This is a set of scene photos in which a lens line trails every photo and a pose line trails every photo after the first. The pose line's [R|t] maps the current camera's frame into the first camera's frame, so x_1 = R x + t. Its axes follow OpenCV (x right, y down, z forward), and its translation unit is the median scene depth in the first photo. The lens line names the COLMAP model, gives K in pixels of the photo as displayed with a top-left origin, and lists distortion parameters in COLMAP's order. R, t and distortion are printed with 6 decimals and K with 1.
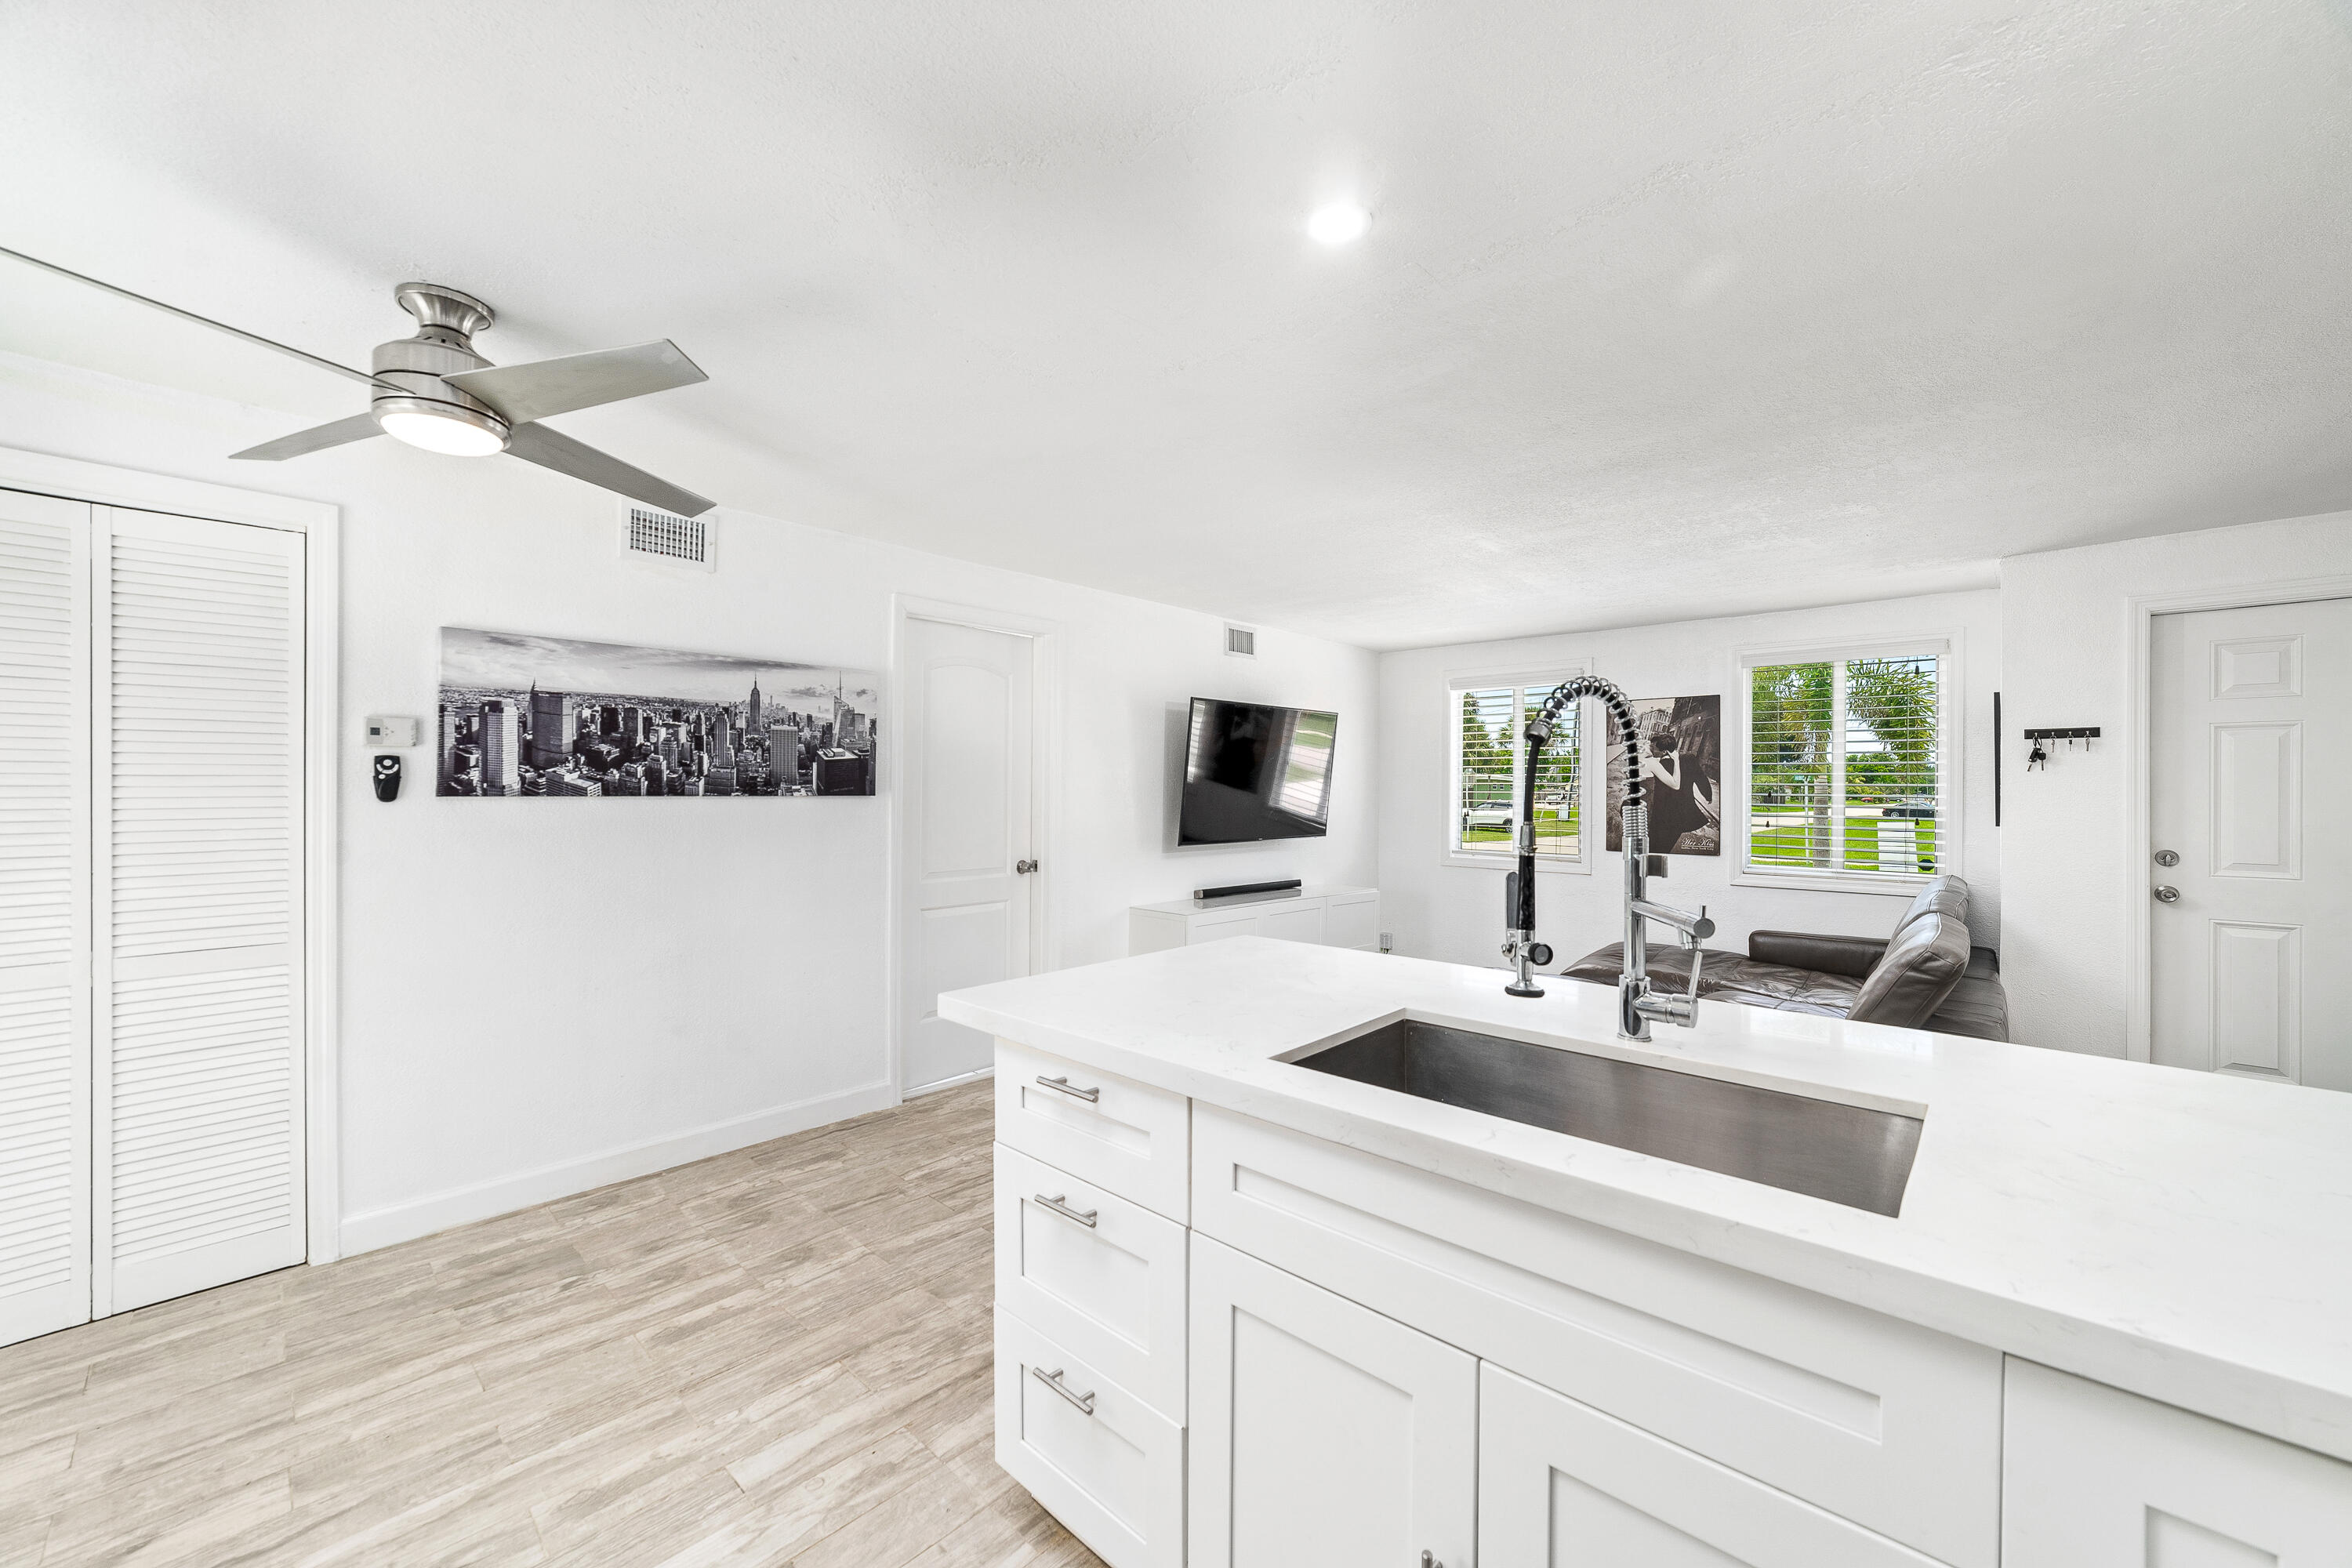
lens RADIAL K [[909.4, 0, 1161.1], [0, 909.4, 784.4], [0, 0, 1]] dist [0.000486, 0.000548]
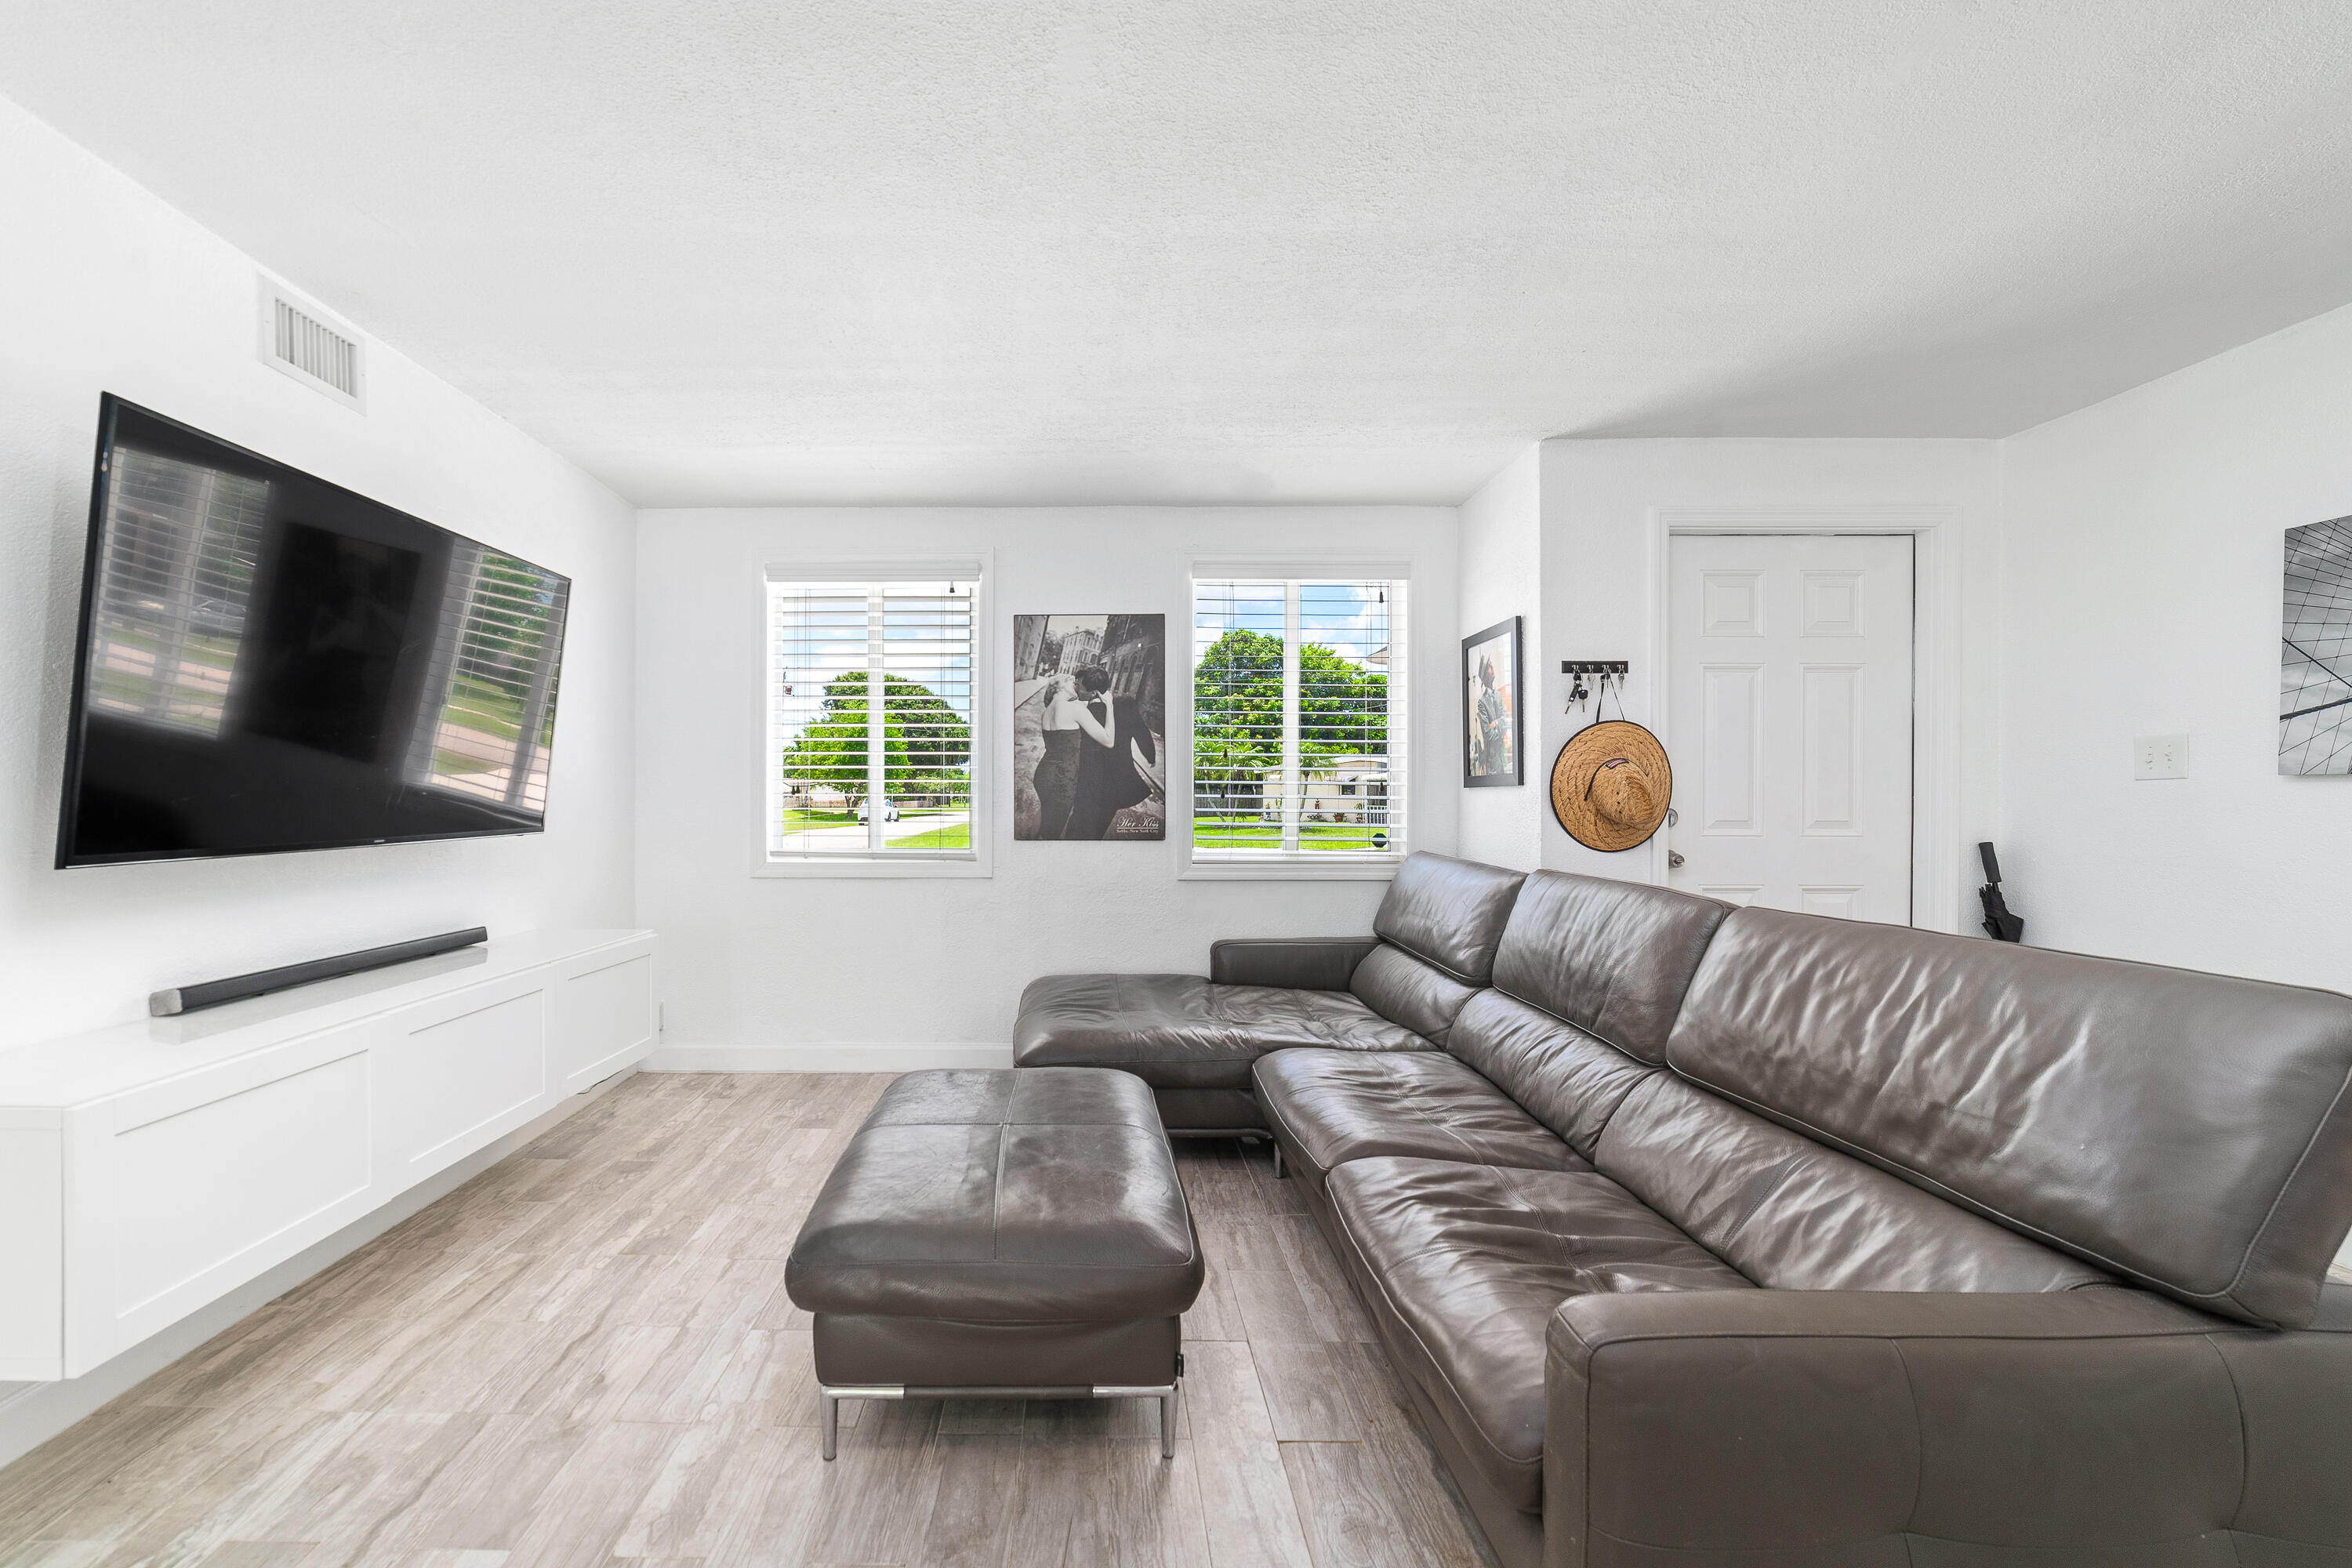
lens RADIAL K [[882.5, 0, 1014.2], [0, 882.5, 787.3], [0, 0, 1]] dist [-0.000093, 0.000103]
pose [[0.748156, 0.000944, 0.663522, 0.110521], [-0.001456, 0.999999, 0.000220, 0.059923], [-0.663521, -0.001131, 0.748157, 0.907703]]
